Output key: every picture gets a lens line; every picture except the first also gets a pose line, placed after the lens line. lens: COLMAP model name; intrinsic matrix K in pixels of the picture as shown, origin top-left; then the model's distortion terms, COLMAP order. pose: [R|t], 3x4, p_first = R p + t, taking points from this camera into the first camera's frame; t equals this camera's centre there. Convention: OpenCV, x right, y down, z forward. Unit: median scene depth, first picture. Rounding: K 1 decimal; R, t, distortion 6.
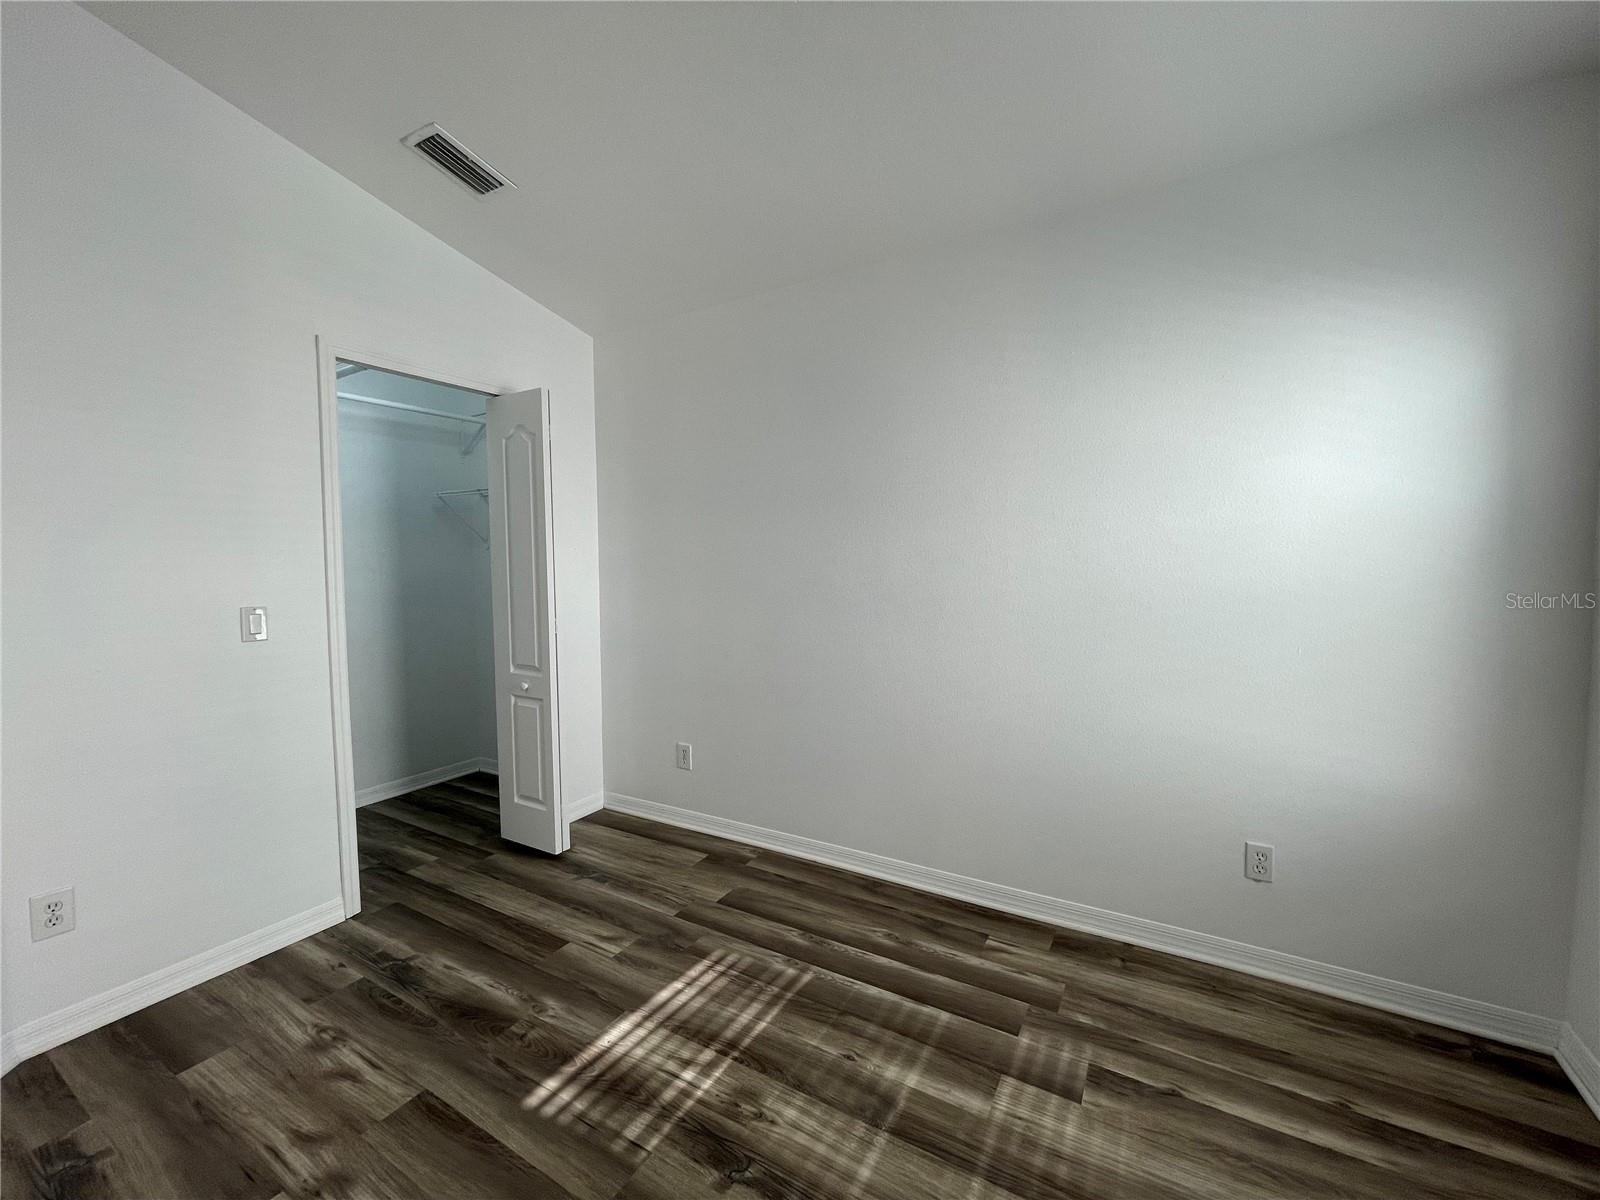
lens RADIAL K [[649.6, 0, 811.2], [0, 649.6, 601.2], [0, 0, 1]] dist [-0.004519, 0.002963]
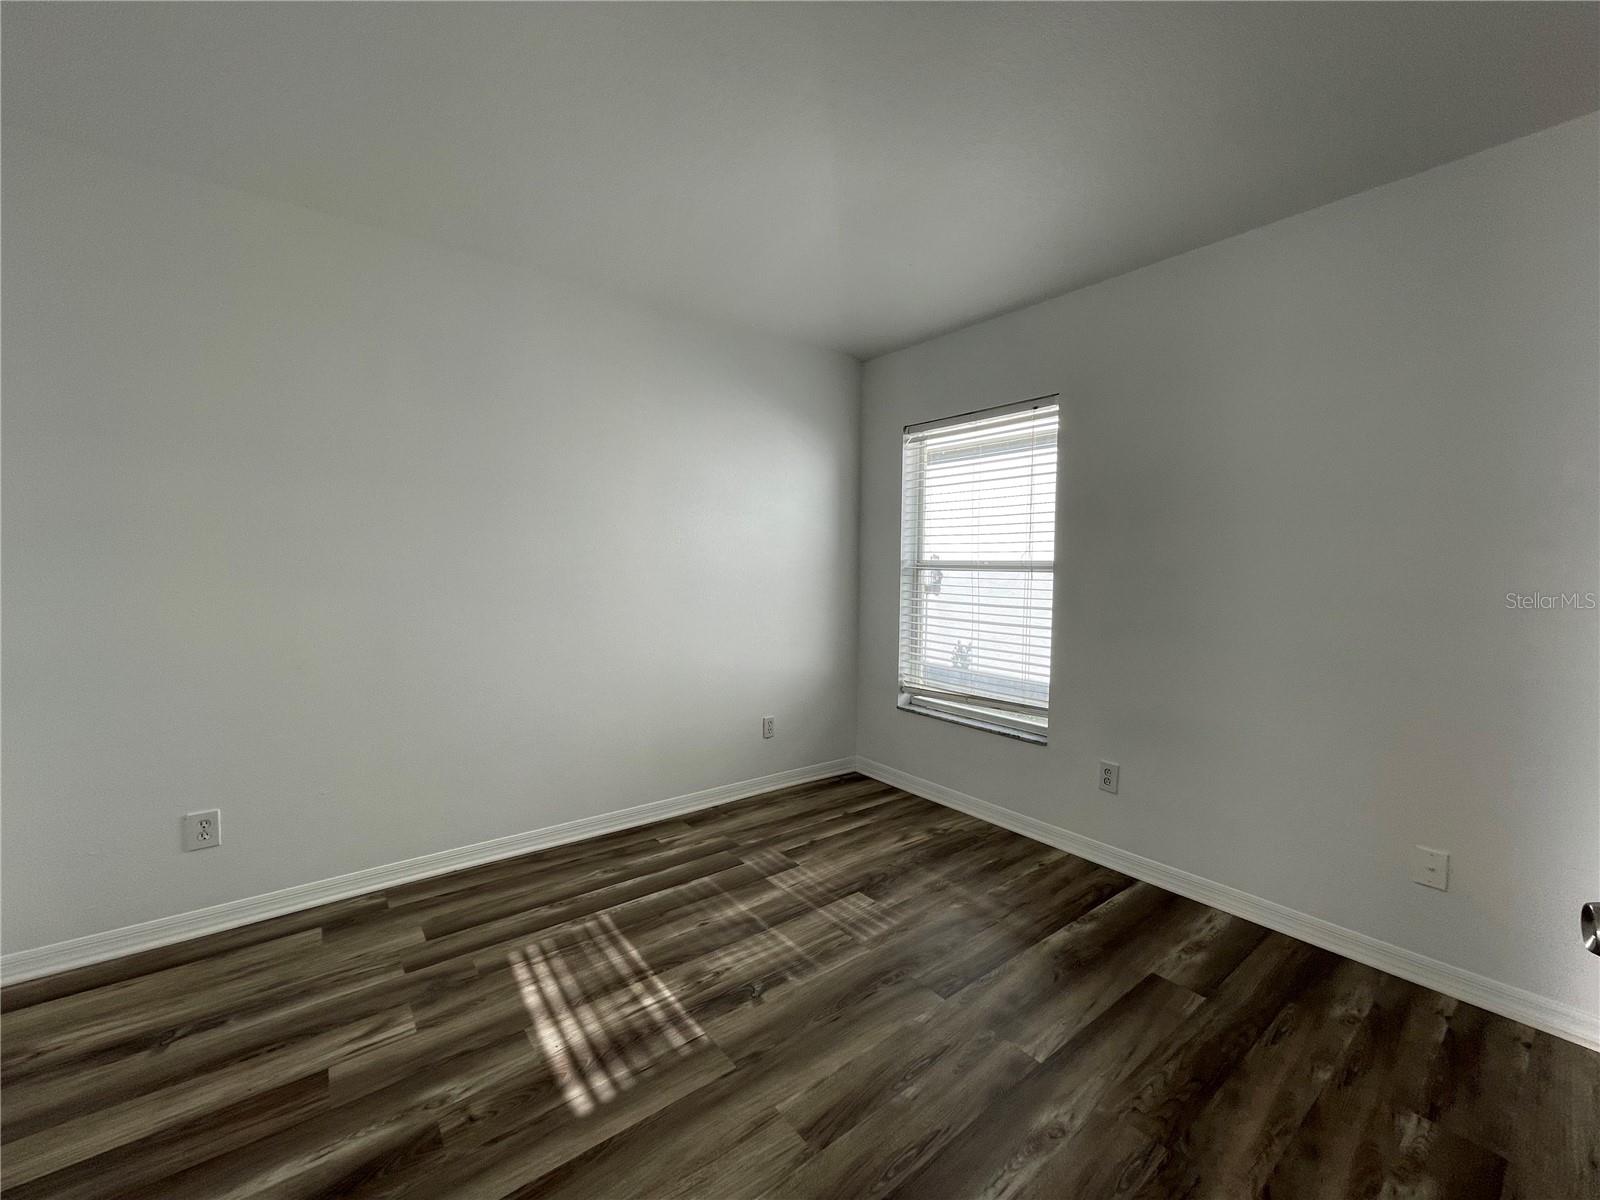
lens RADIAL K [[649.6, 0, 786.5], [0, 649.6, 604.1], [0, 0, 1]] dist [-0.004519, 0.002963]
pose [[0.377466, -0.044501, 0.924954, -0.969767], [0.040779, 0.998674, 0.031407, 0.012161], [-0.925125, 0.025864, 0.378780, 0.288180]]
